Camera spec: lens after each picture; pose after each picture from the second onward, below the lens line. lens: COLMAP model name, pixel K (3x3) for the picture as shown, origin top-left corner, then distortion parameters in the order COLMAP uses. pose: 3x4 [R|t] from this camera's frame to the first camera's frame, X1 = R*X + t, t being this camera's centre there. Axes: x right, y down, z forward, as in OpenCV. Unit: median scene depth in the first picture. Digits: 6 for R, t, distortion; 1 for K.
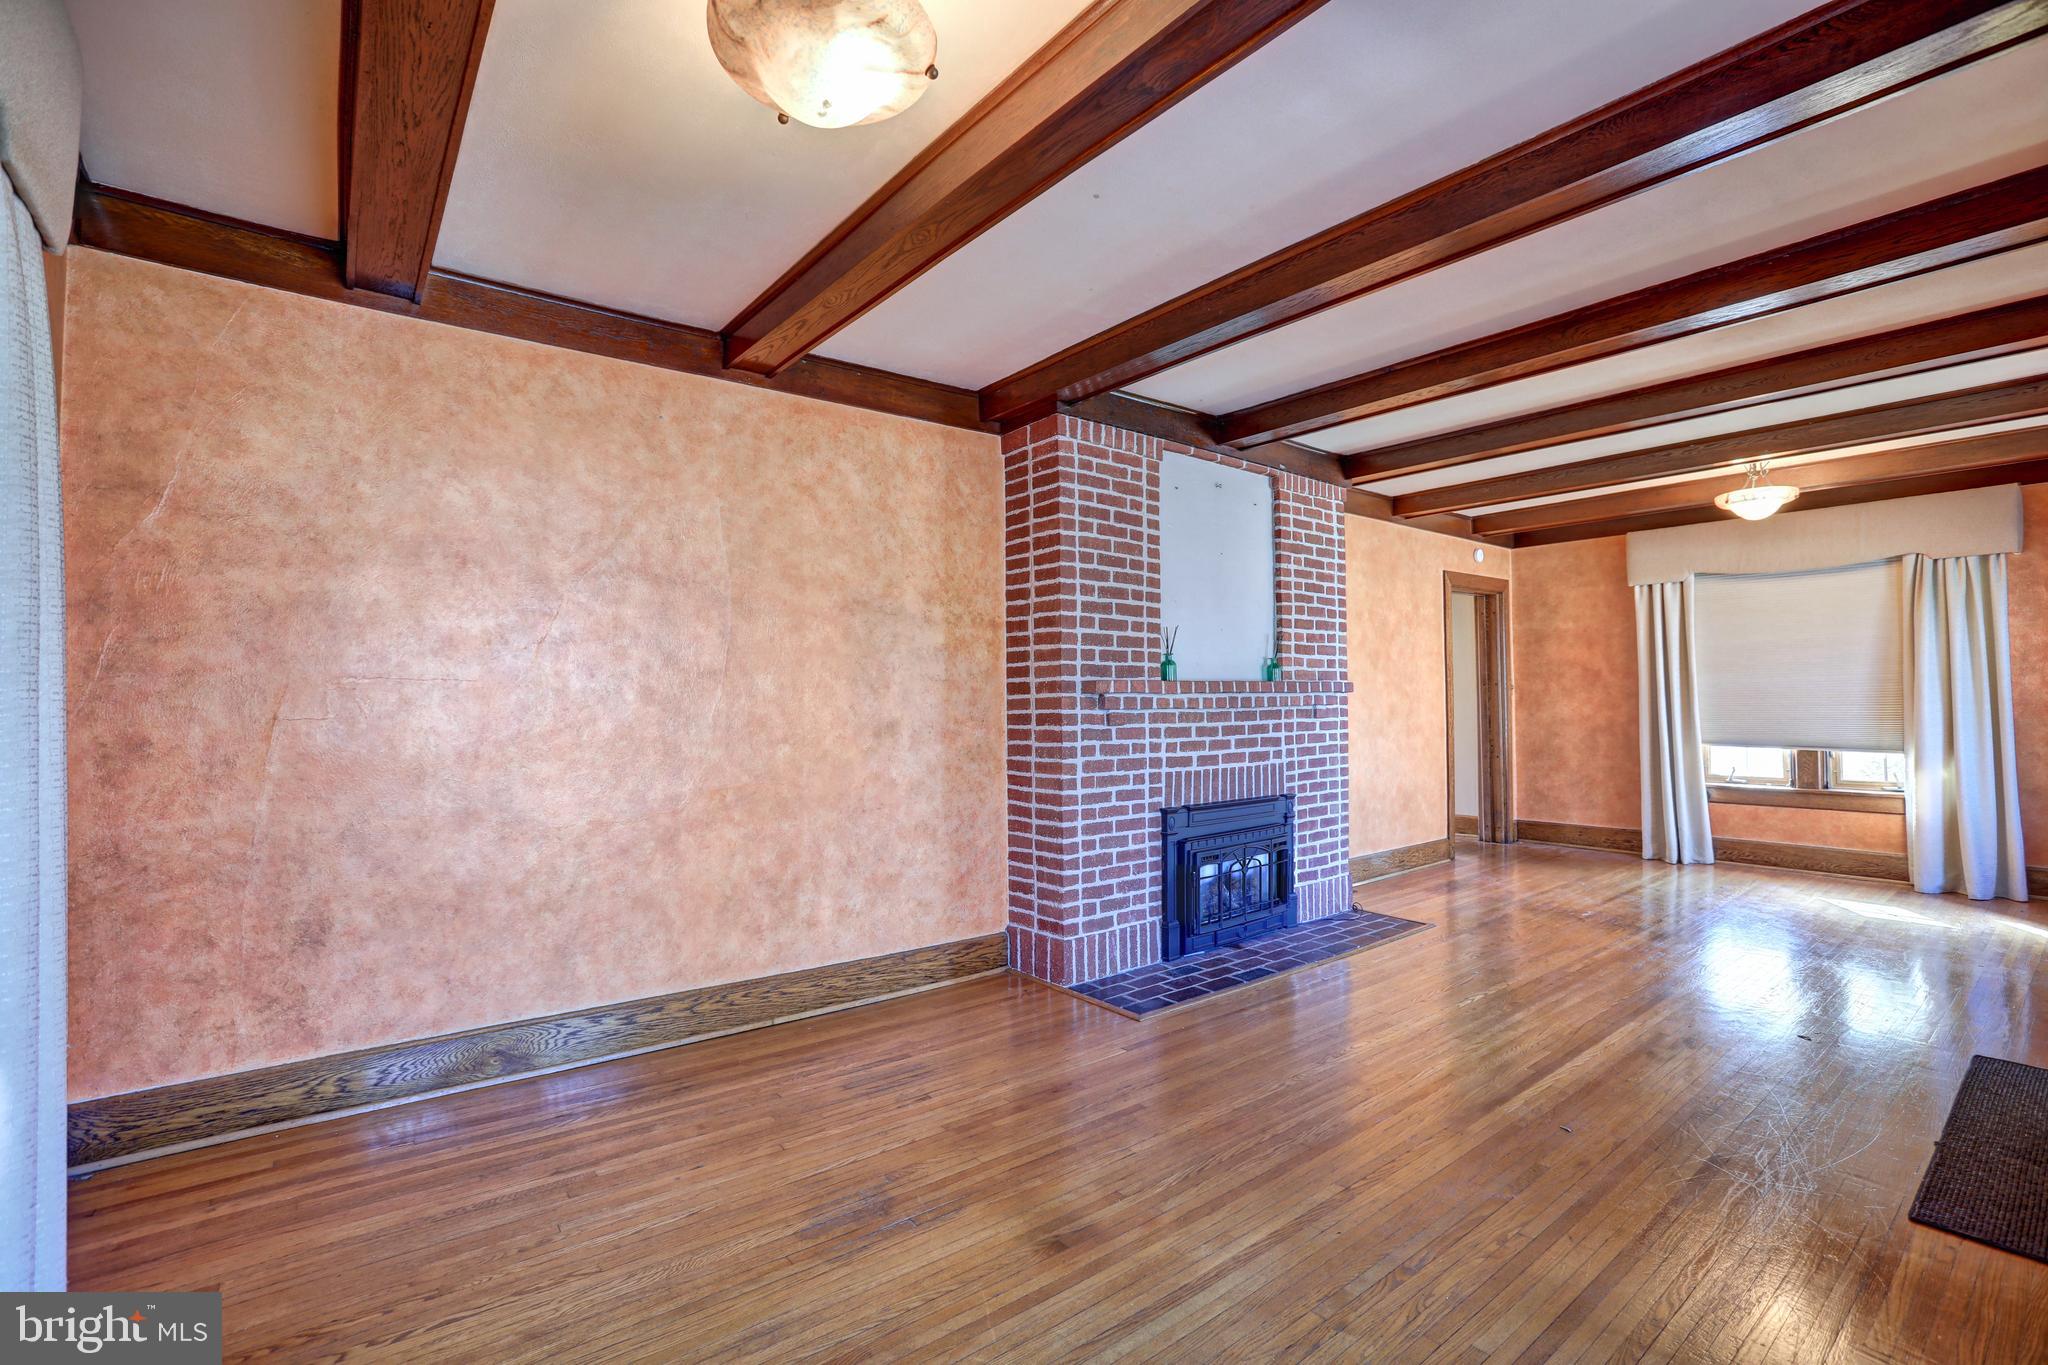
lens RADIAL K [[980.9, 0, 983.9], [0, 980.9, 678.0], [0, 0, 1]] dist [-0.077340, 0.035891]
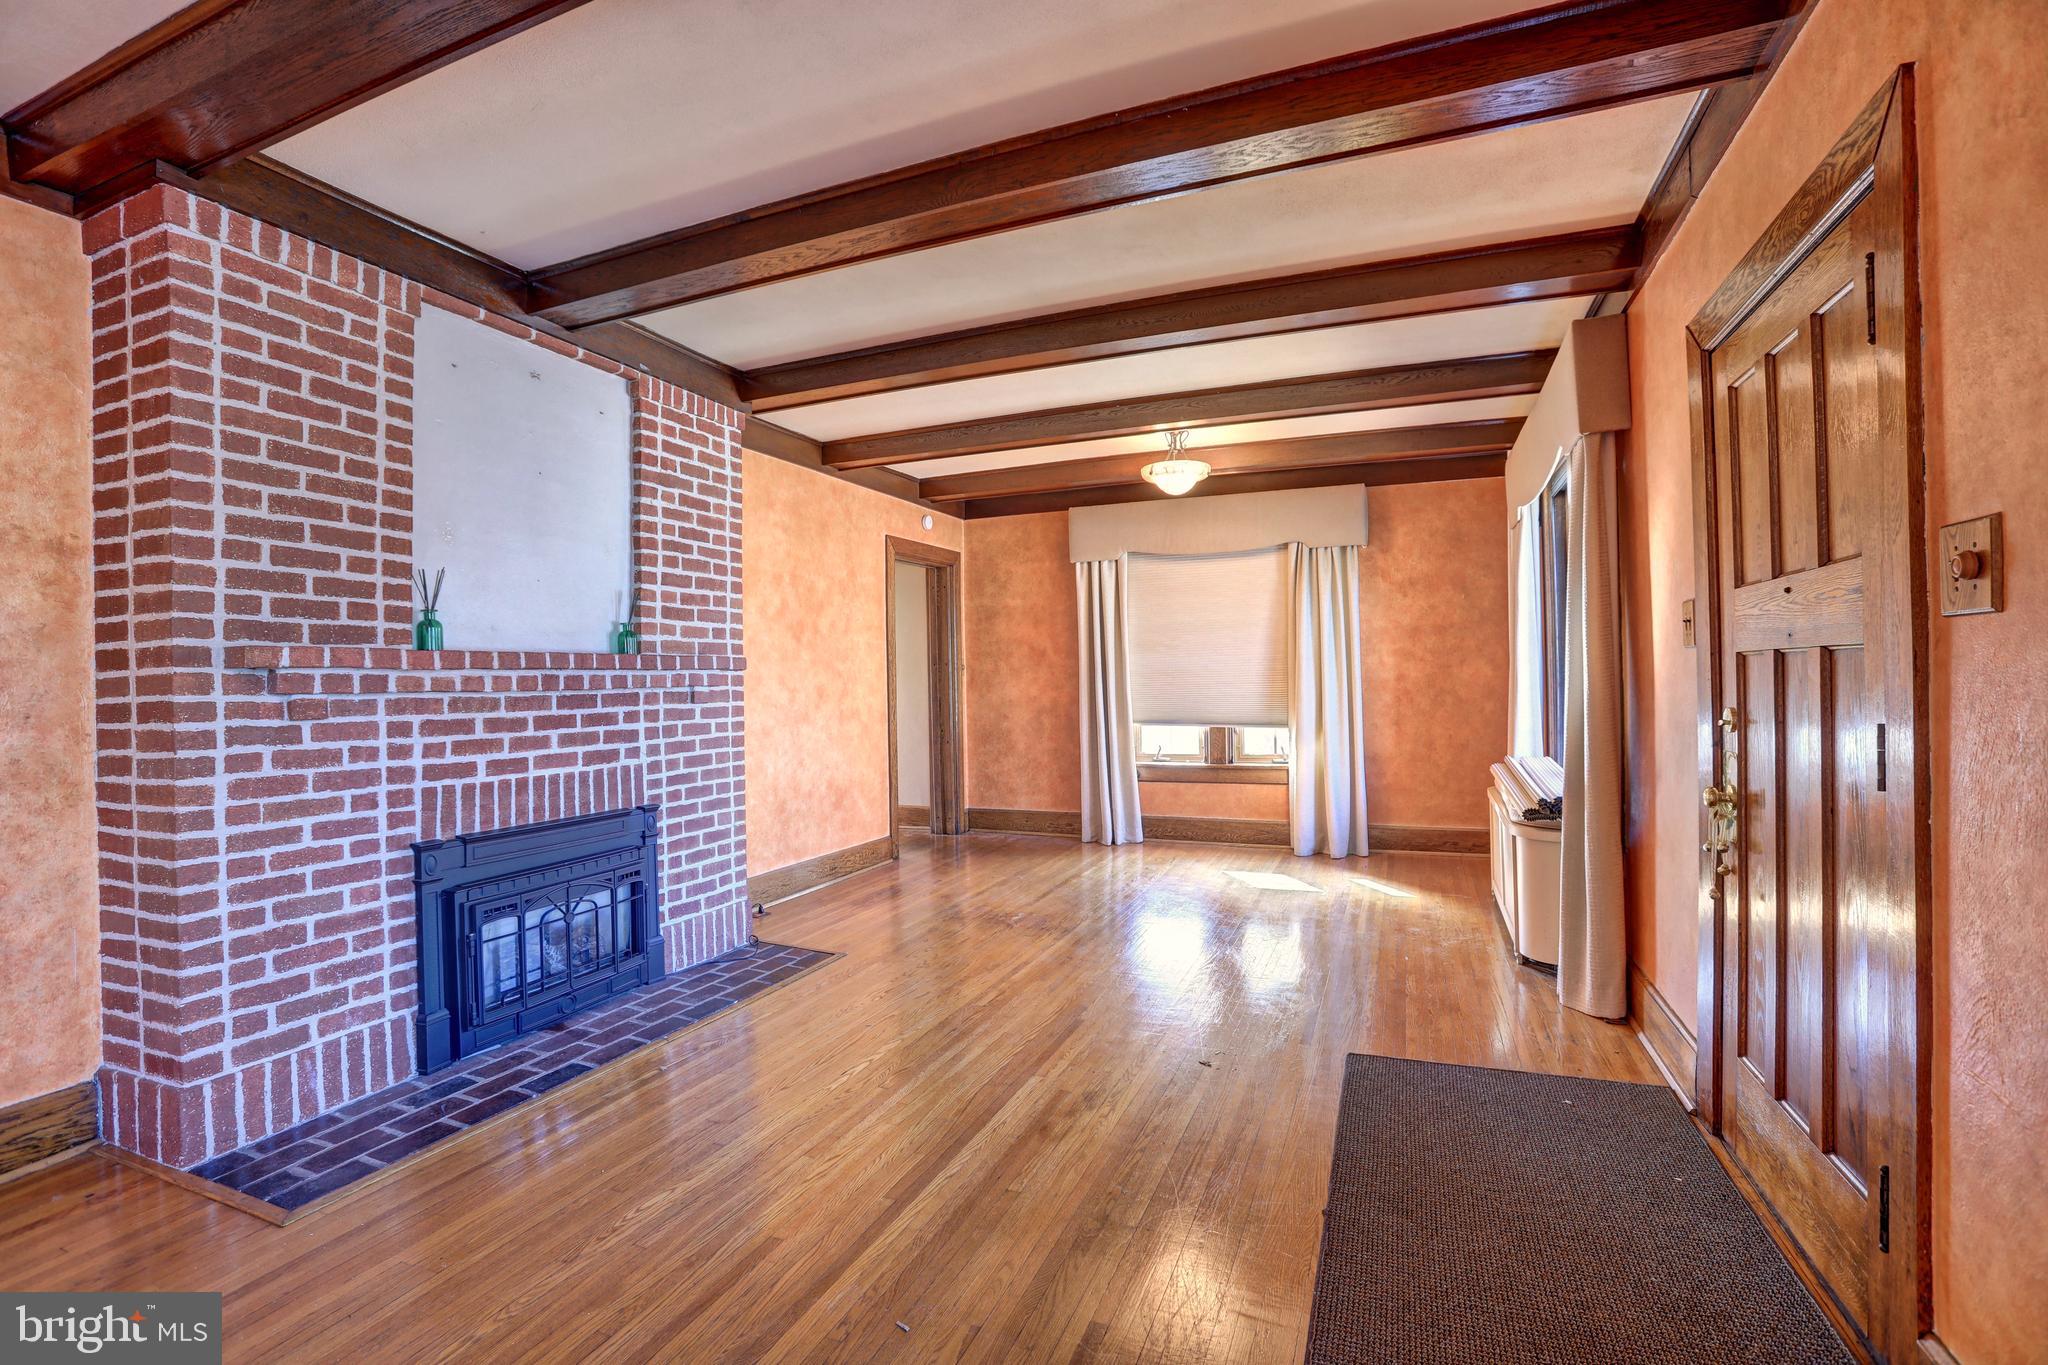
lens RADIAL K [[934.6, 0, 1023.9], [0, 934.6, 676.4], [0, 0, 1]] dist [-0.081098, 0.036288]
pose [[0.875471, -0.003669, 0.483257, 0.224086], [-0.001699, 0.999942, 0.010669, 0.012100], [-0.483268, -0.010161, 0.875413, 0.242096]]
